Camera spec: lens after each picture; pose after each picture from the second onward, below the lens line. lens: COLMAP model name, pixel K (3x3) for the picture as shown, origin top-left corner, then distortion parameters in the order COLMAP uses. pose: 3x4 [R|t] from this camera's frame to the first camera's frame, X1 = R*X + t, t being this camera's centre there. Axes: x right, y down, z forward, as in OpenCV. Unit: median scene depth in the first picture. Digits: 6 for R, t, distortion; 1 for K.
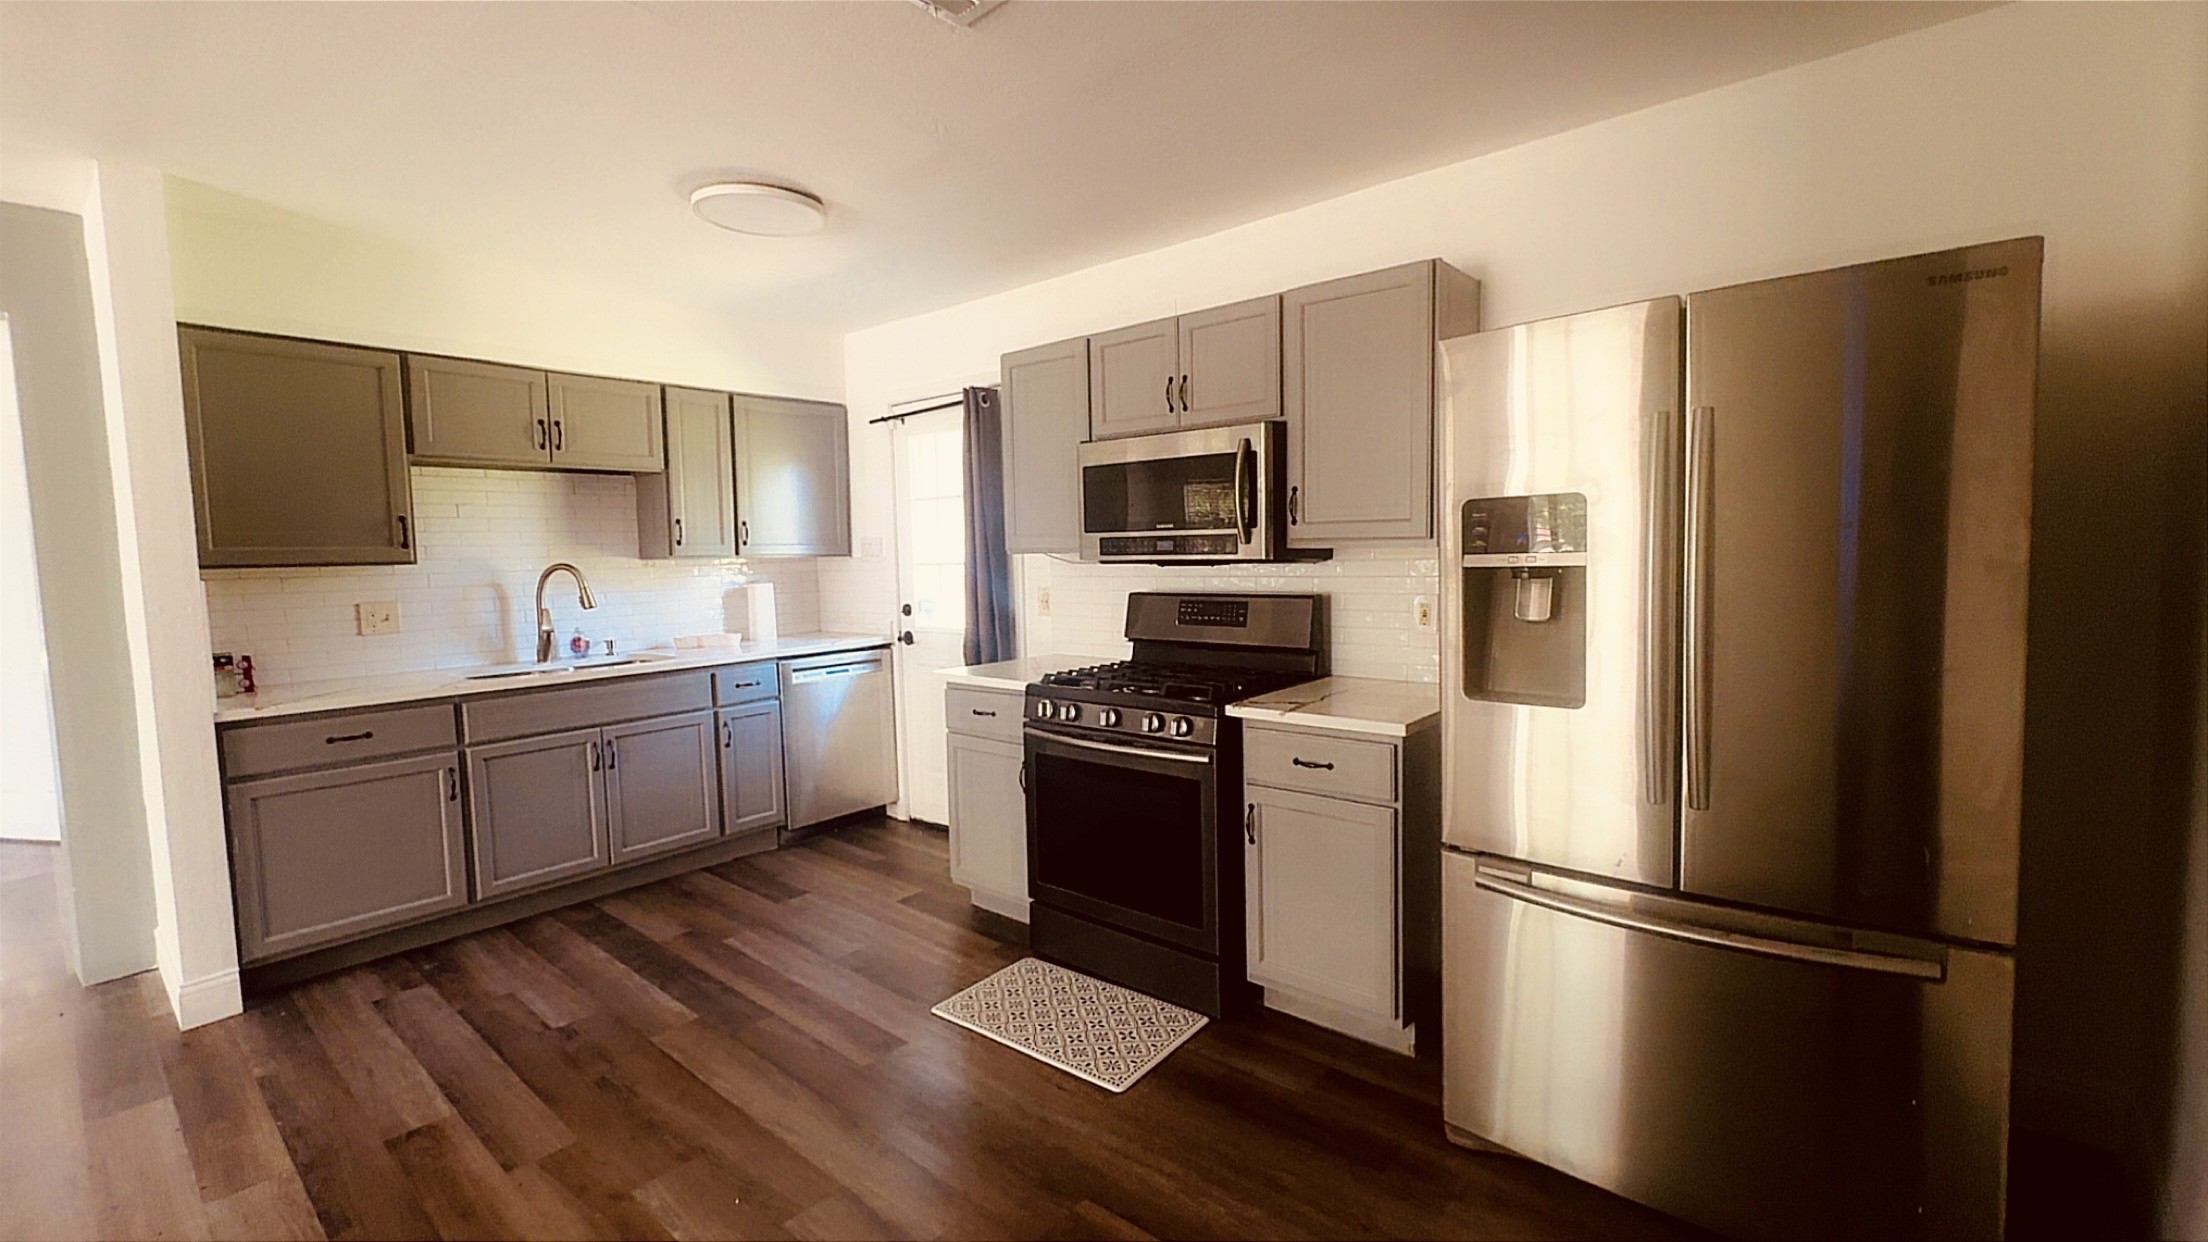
lens RADIAL K [[925.6, 0, 1104.0], [0, 925.6, 621.0], [0, 0, 1]] dist [-0.001403, -0.000565]
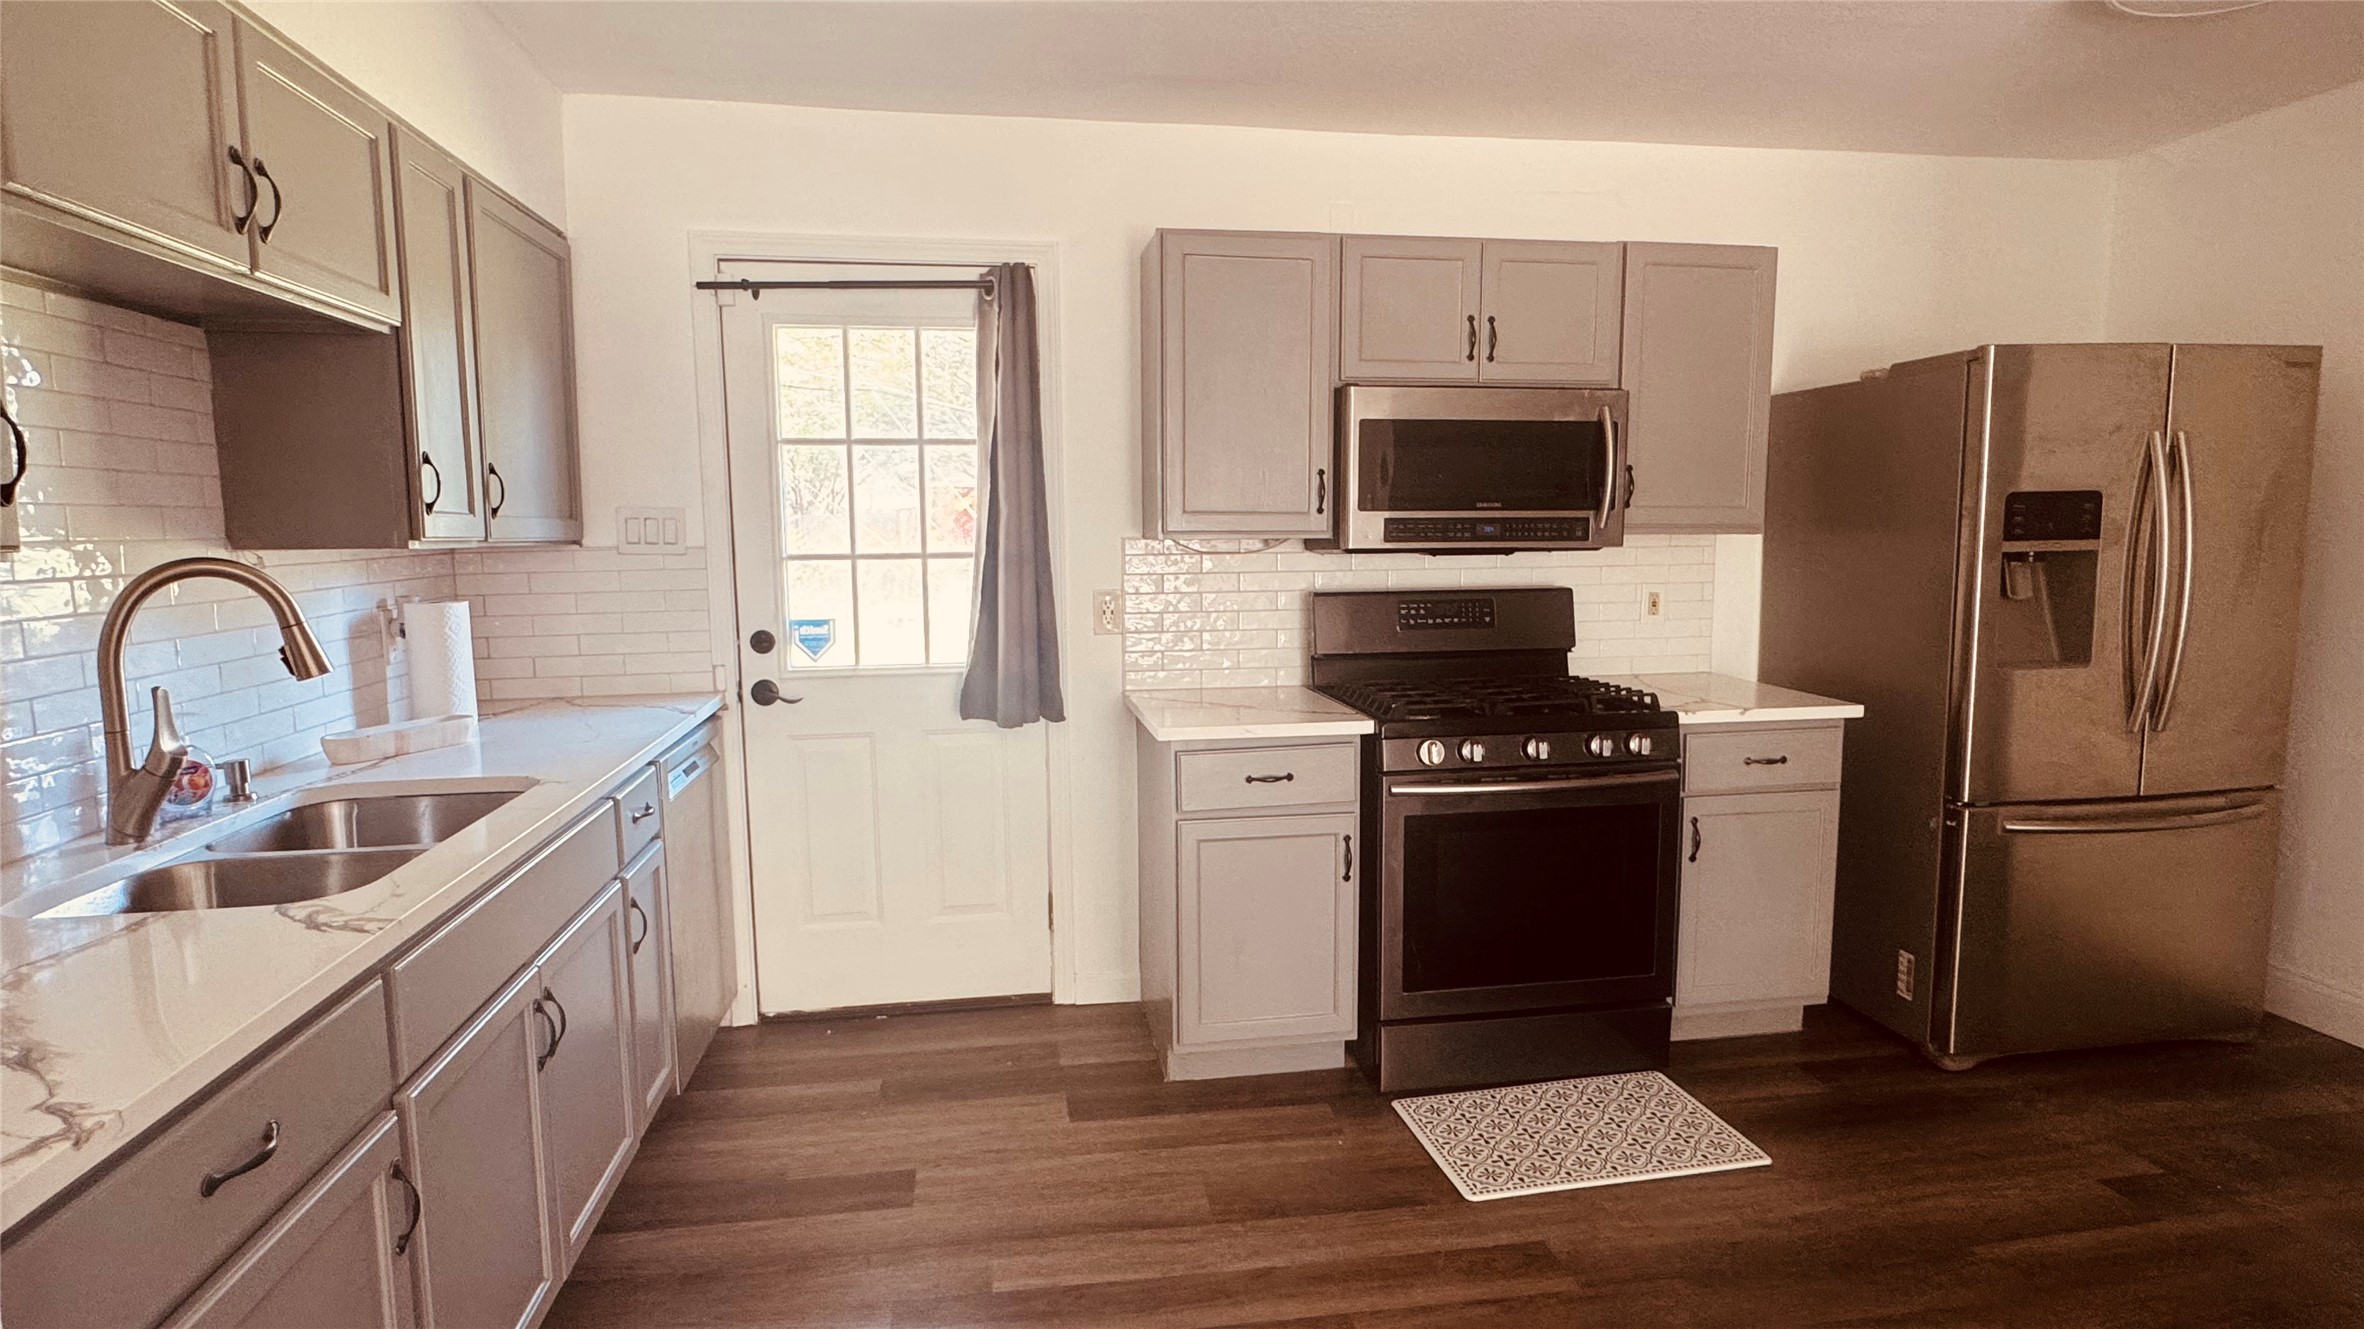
lens RADIAL K [[1203.6, 0, 1182.0], [0, 1203.6, 664.5], [0, 0, 1]] dist [-0.002891, -0.000408]
pose [[0.653924, -0.074921, 0.752842, -0.869960], [0.053644, 0.997172, 0.052641, -0.033485], [-0.754656, 0.005962, 0.656093, 0.508894]]
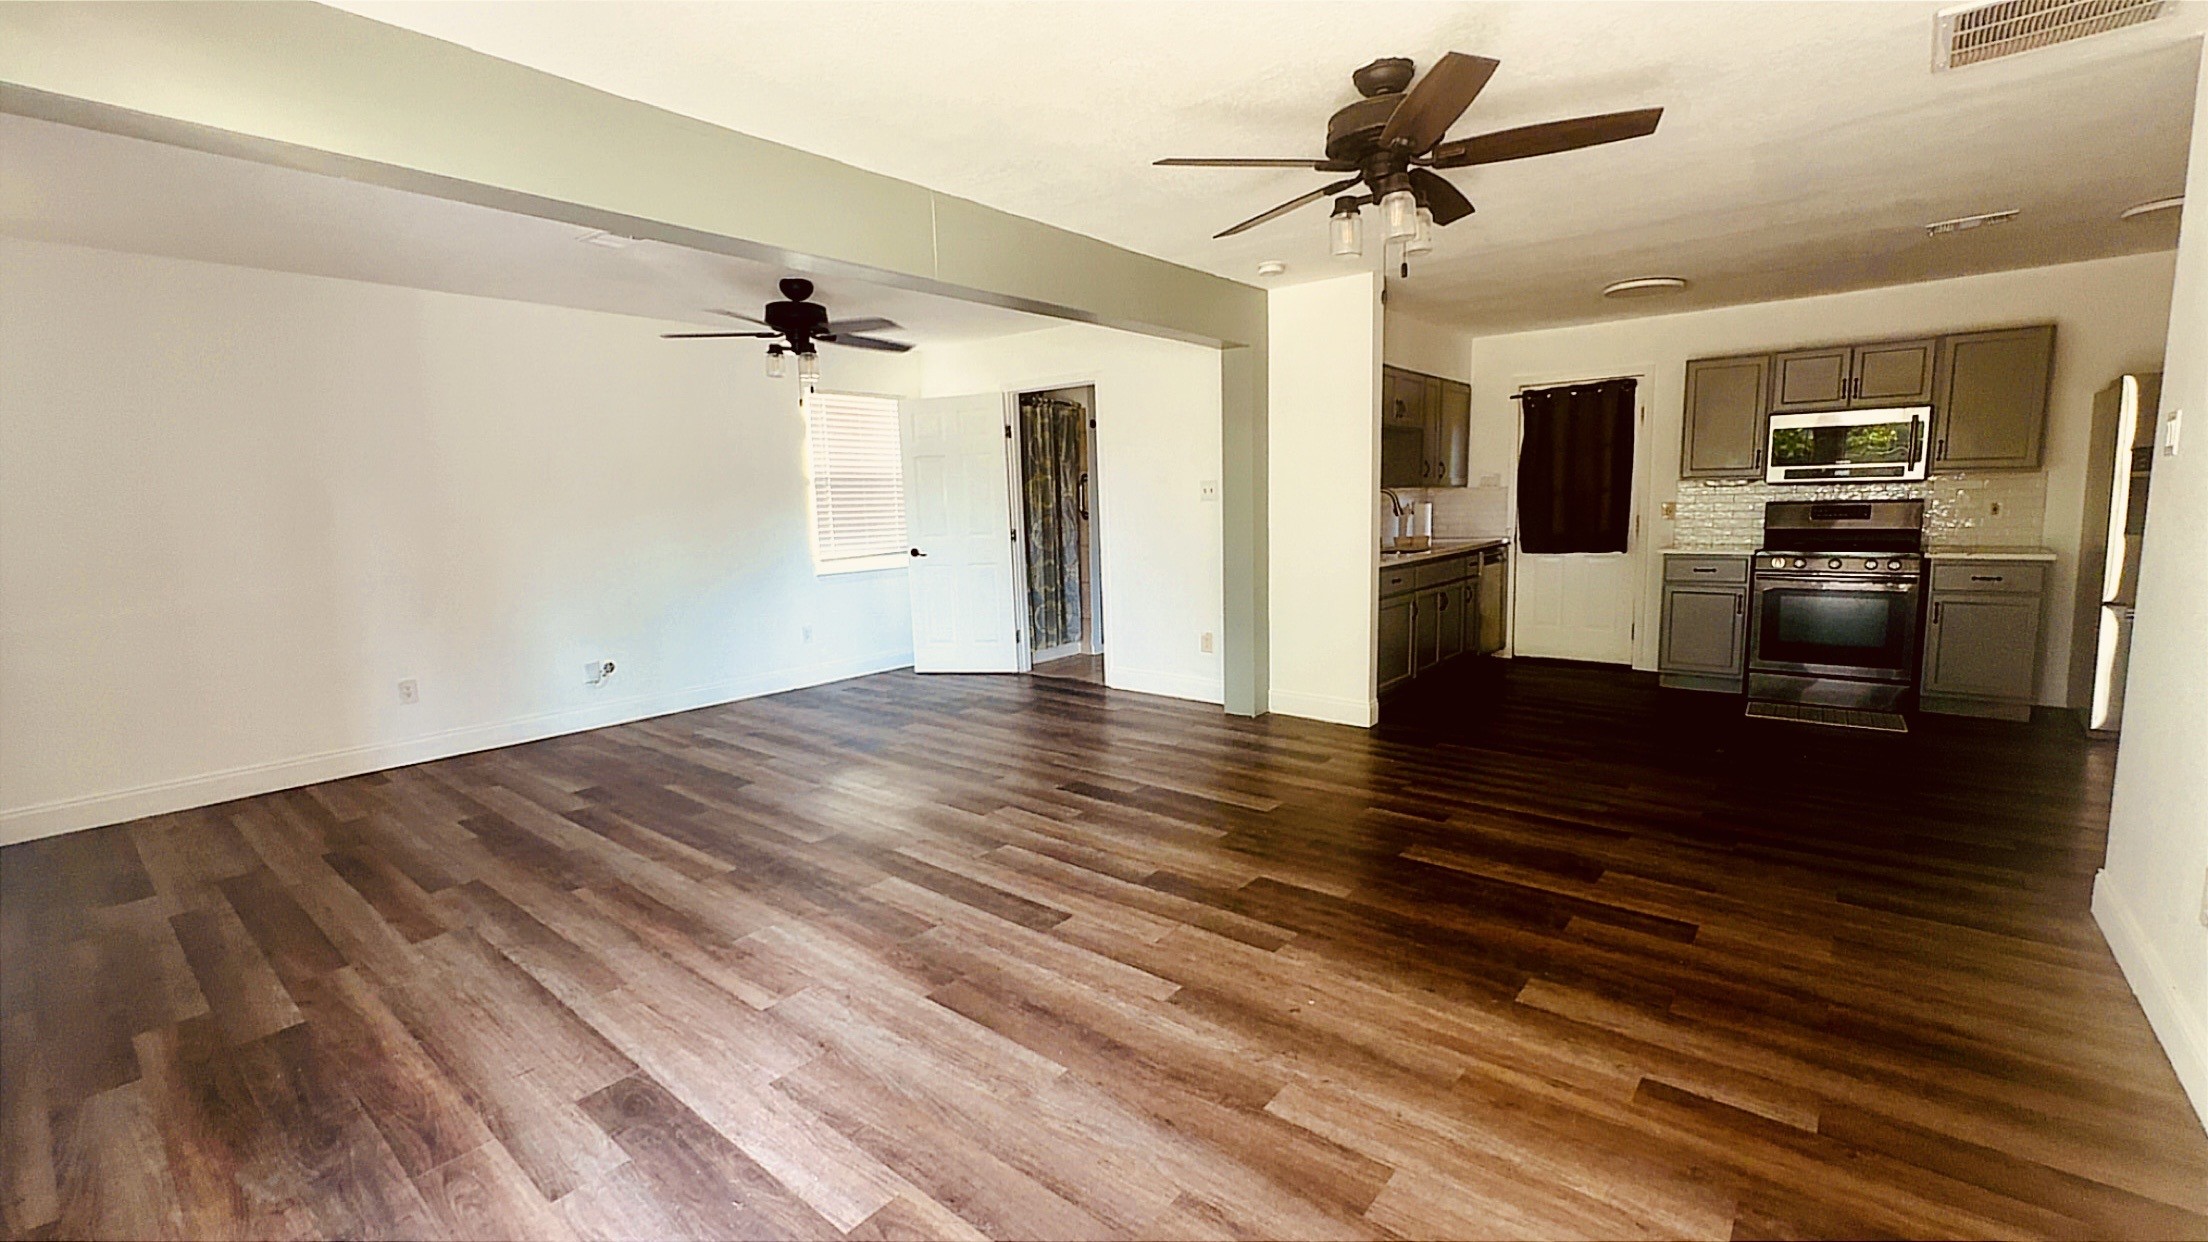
lens RADIAL K [[925.6, 0, 1104.0], [0, 925.6, 621.0], [0, 0, 1]] dist [-0.001403, -0.000565]
pose [[0.999981, -0.006179, -0.000518, -1.355385], [0.006199, 0.998460, 0.055127, 0.098051], [0.000177, -0.055129, 0.998479, -0.816503]]
